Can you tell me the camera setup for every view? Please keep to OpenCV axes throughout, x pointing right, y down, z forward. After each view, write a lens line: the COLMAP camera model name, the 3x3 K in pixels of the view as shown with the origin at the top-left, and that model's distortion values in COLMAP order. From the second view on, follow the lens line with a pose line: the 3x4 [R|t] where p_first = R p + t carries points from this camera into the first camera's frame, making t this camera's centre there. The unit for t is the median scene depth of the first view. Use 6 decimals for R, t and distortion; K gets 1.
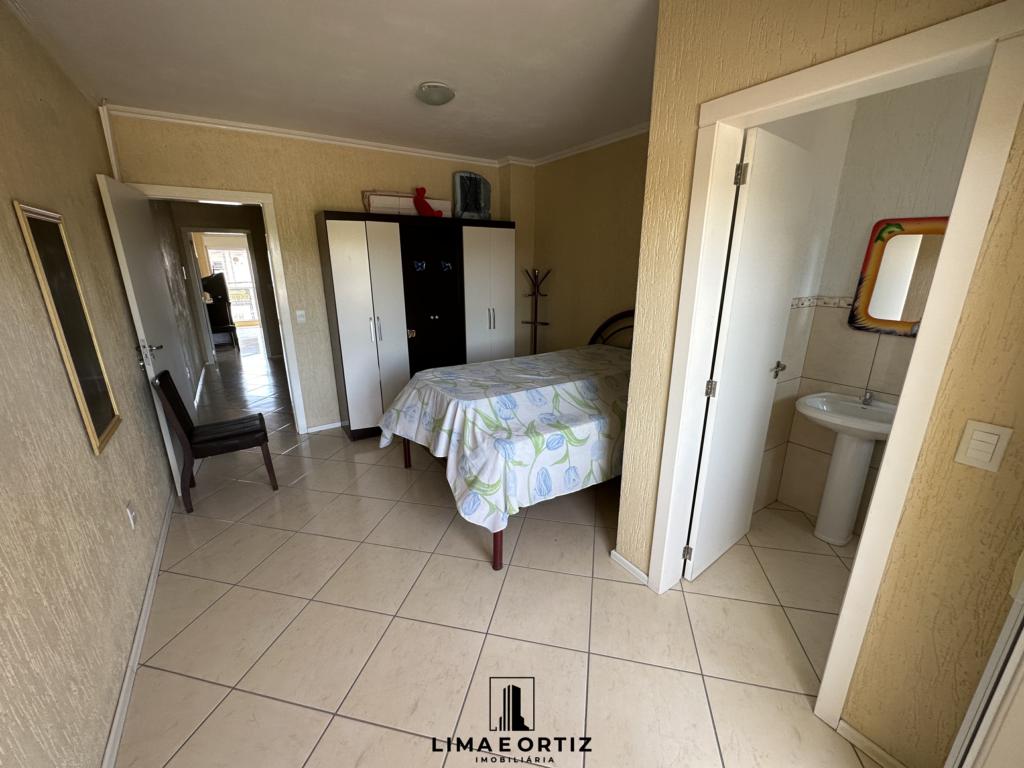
lens RADIAL K [[408.9, 0, 513.2], [0, 408.9, 382.9], [0, 0, 1]] dist [-0.002565, 0.000208]
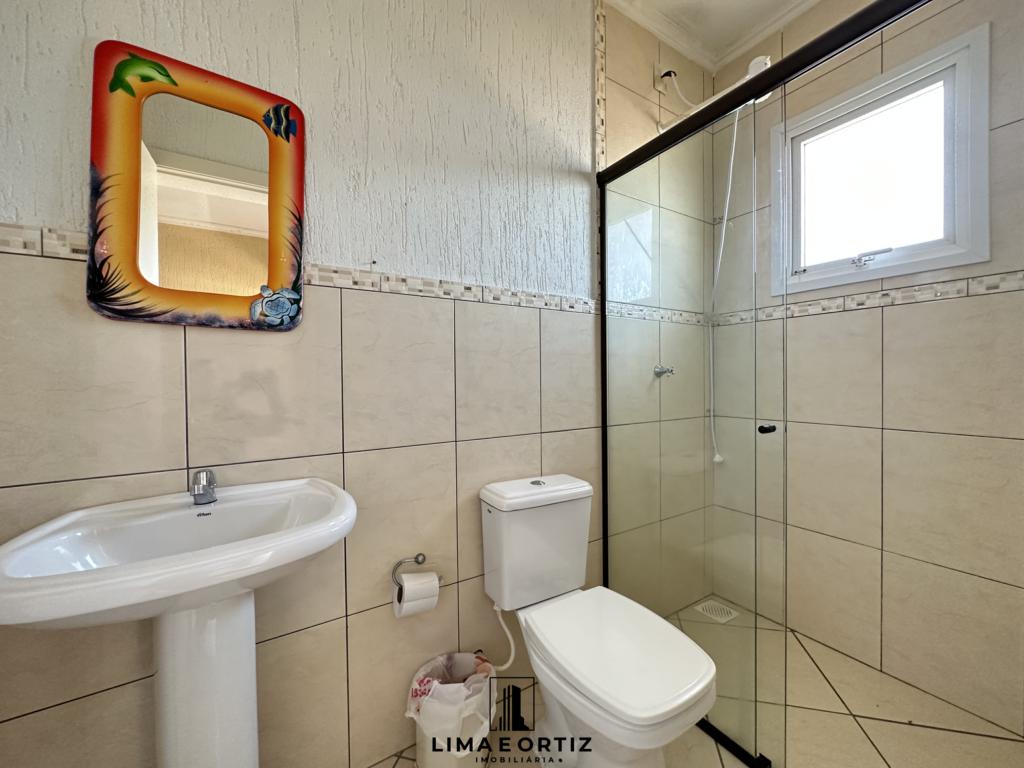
lens RADIAL K [[408.9, 0, 513.2], [0, 408.9, 382.9], [0, 0, 1]] dist [-0.002565, 0.000208]
pose [[0.019459, -0.009760, 0.999763, 0.488765], [0.287969, 0.957632, 0.003744, 0.026023], [-0.957442, 0.287828, 0.021445, 0.682055]]
